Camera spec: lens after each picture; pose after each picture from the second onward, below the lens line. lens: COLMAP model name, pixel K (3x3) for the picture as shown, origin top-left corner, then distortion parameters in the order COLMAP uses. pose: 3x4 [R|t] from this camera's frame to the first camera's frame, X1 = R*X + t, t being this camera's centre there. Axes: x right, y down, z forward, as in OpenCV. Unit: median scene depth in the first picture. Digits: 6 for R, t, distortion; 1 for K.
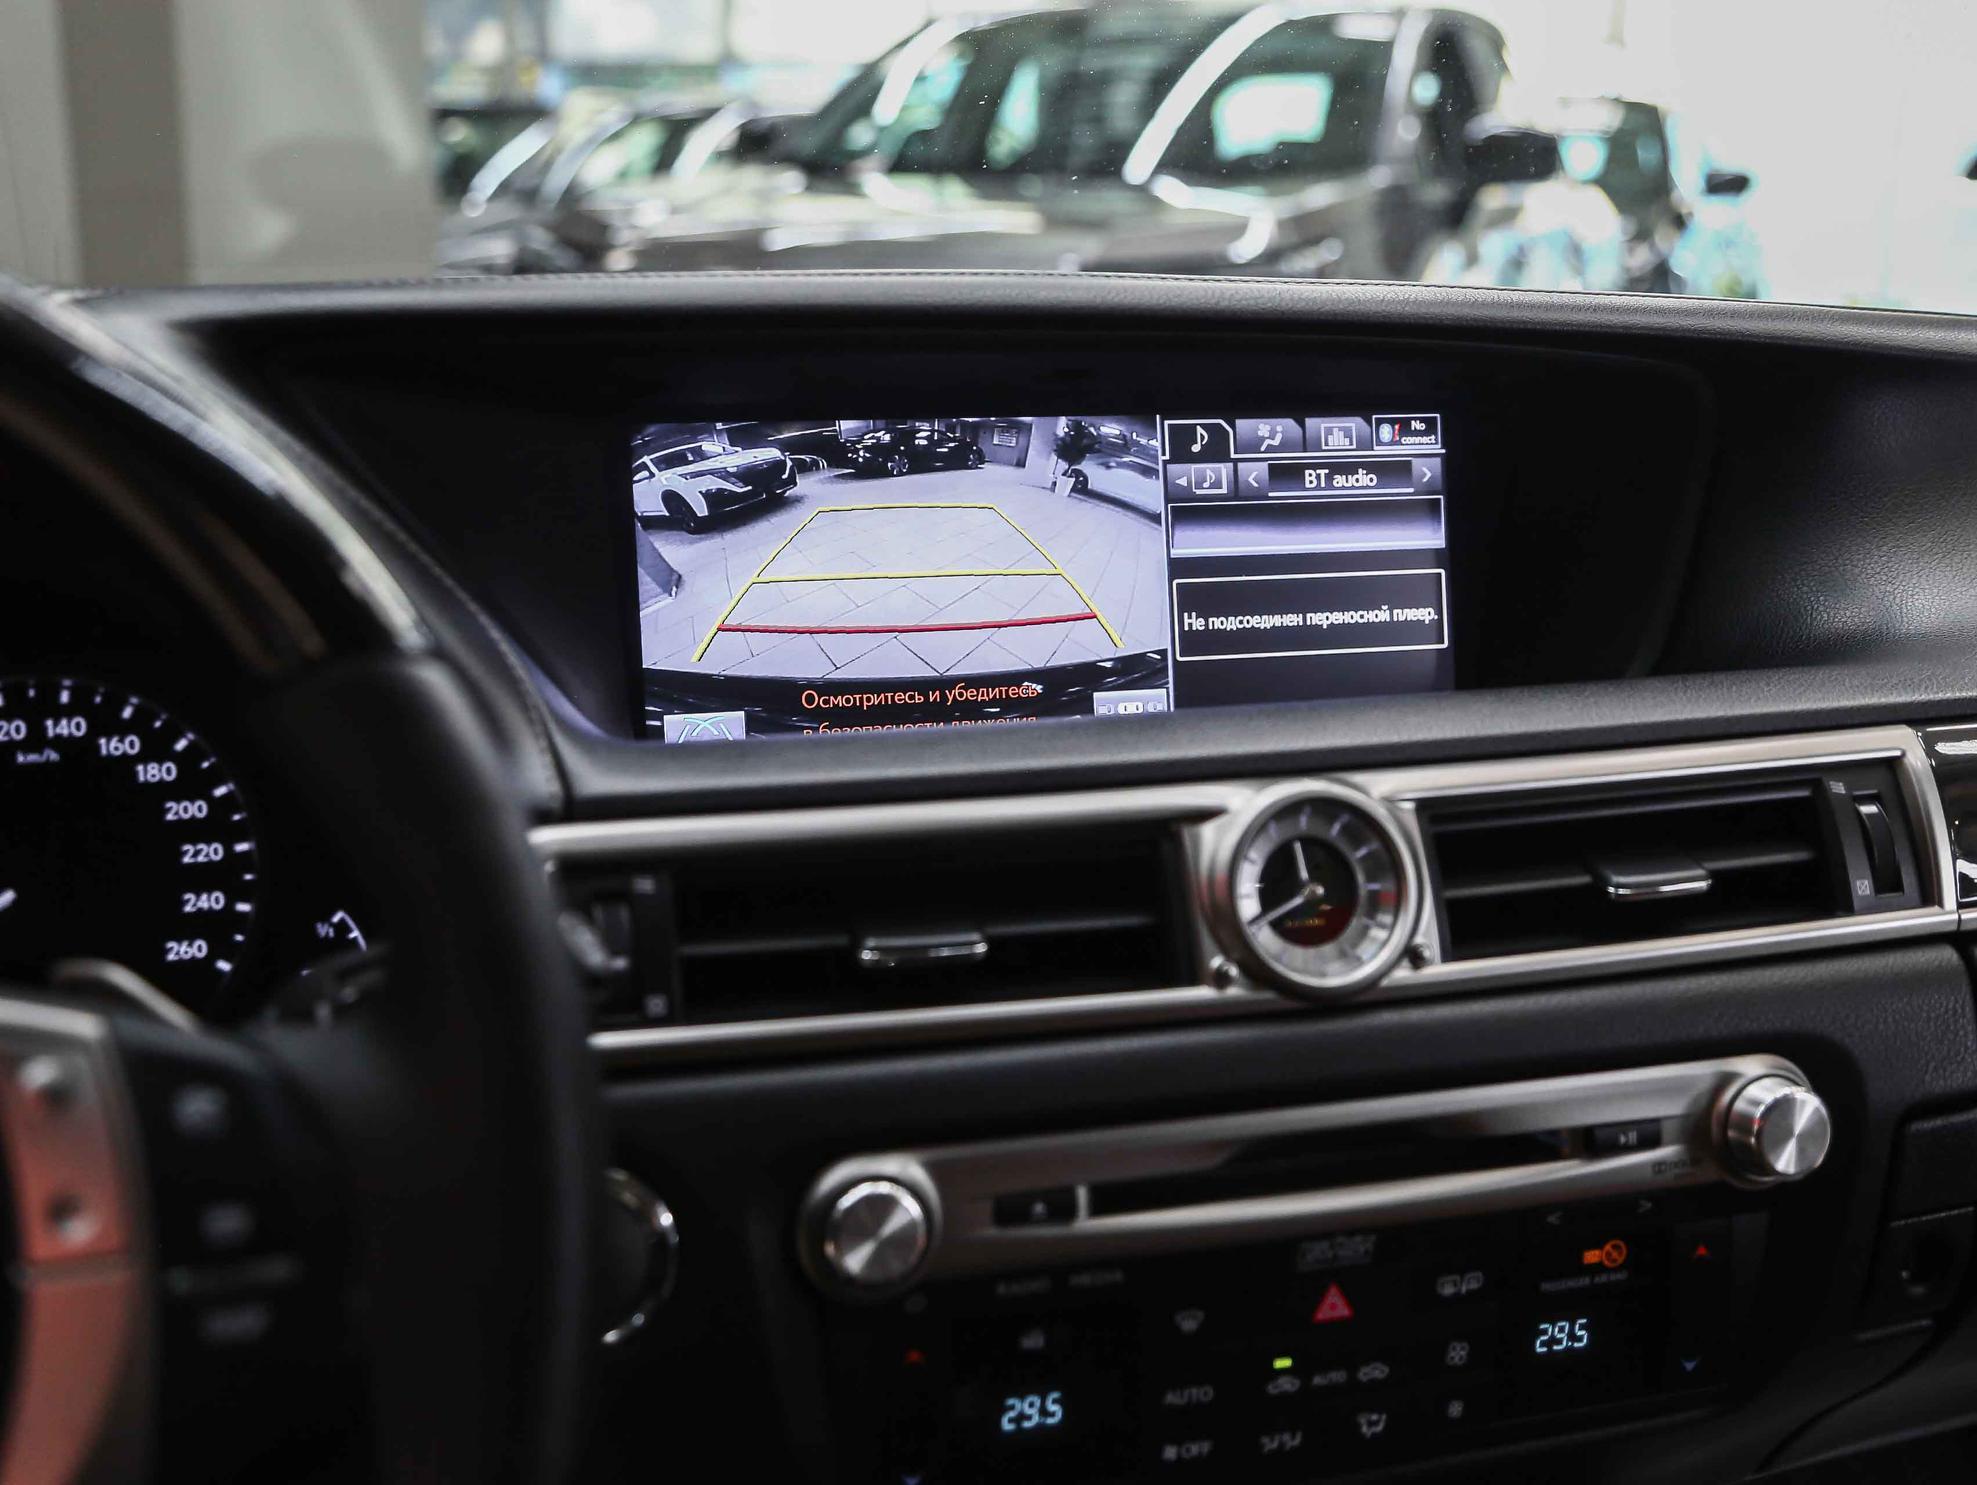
lens RADIAL K [[2497.4, 0, 996.7], [0, 2497.4, 705.9], [0, 0, 1]] dist [0.057129, 0.000000]
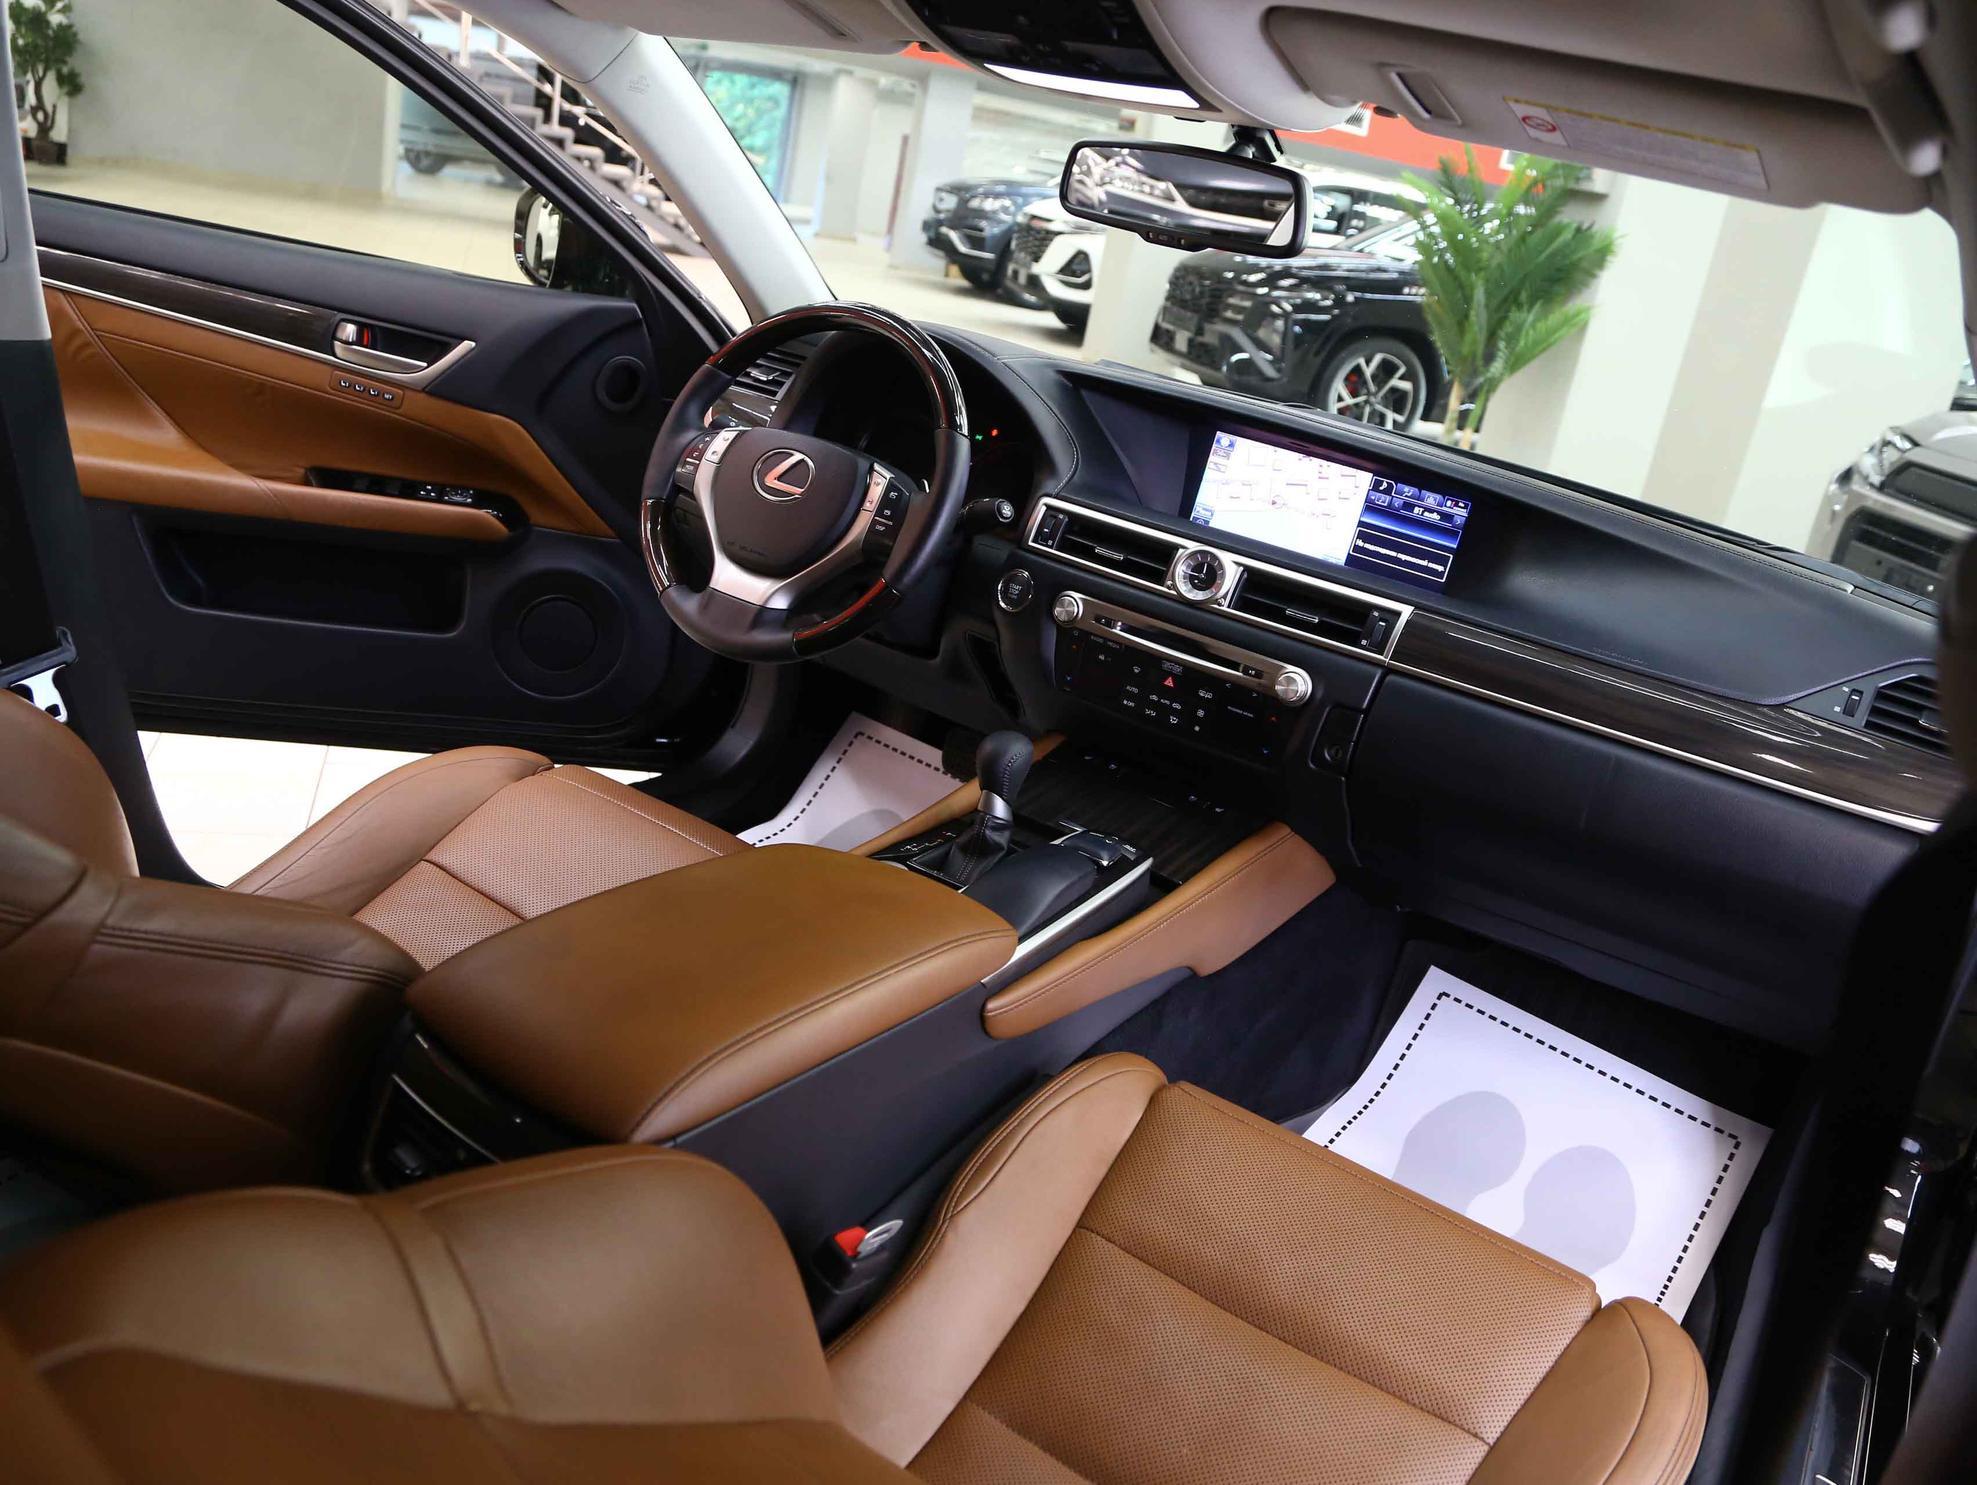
lens RADIAL K [[1537.4, 0, 992.0], [0, 1537.4, 761.4], [0, 0, 1]] dist [-0.121335, 0.040222]
pose [[0.609281, 0.375759, -0.698270, 1.184521], [-0.317811, 0.922490, 0.219109, -0.051906], [0.726479, 0.088419, 0.681476, -0.547548]]
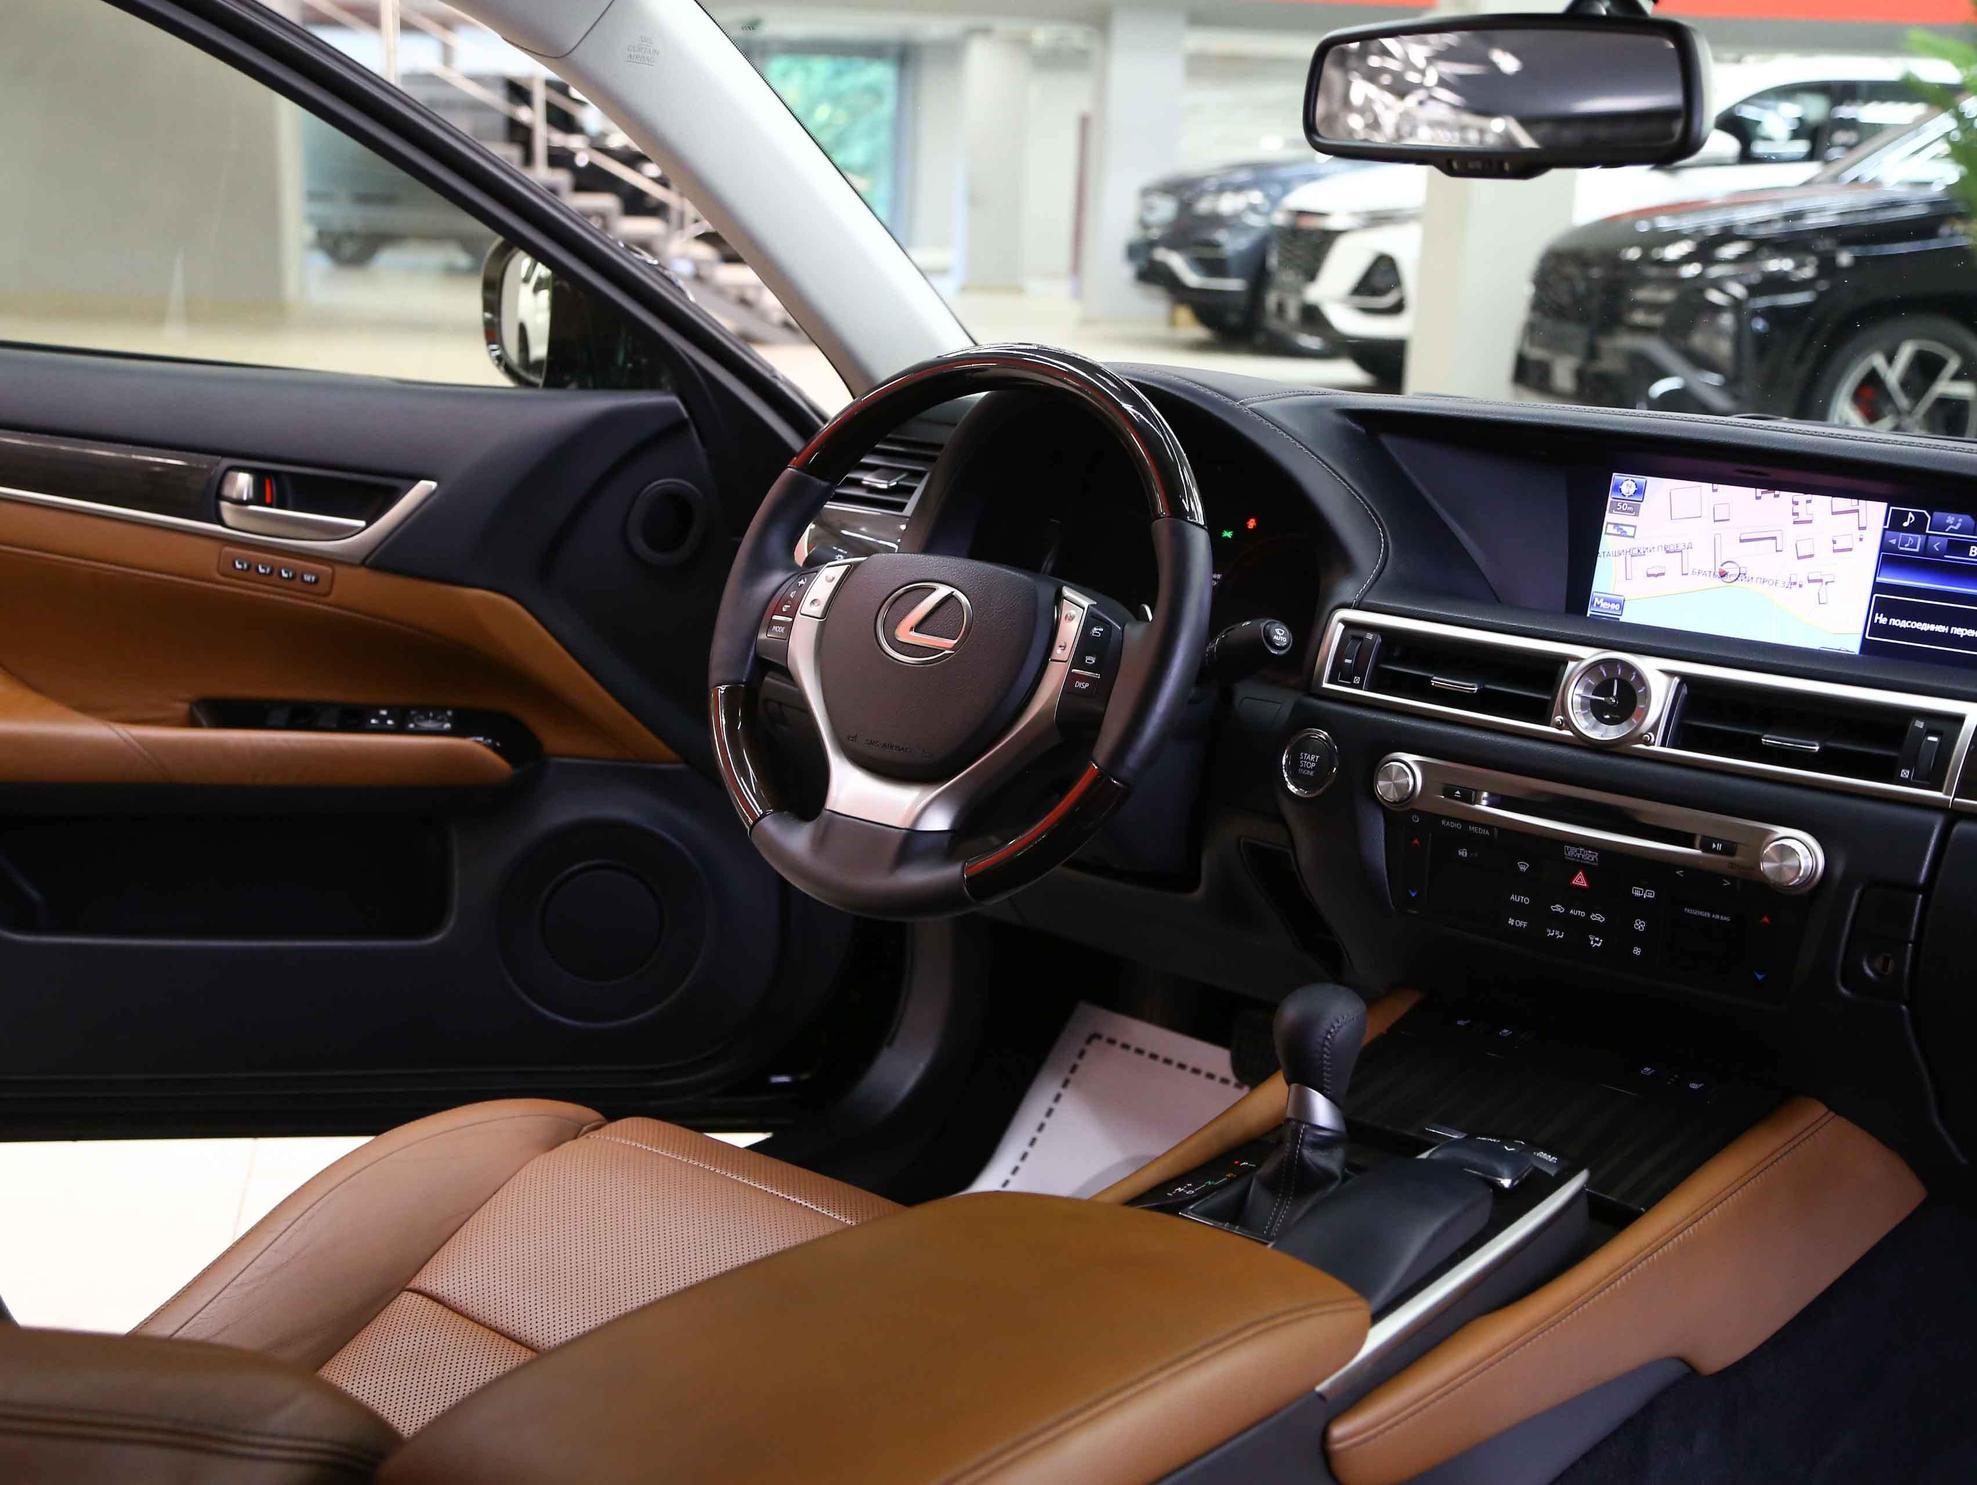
lens RADIAL K [[2497.4, 0, 979.9], [0, 2497.4, 745.9], [0, 0, 1]] dist [0.057129, 0.000000]
pose [[0.537944, 0.203303, -0.818098, 1.227017], [-0.195968, 0.974055, 0.113199, -0.022527], [0.819886, 0.099426, 0.563828, -0.544332]]
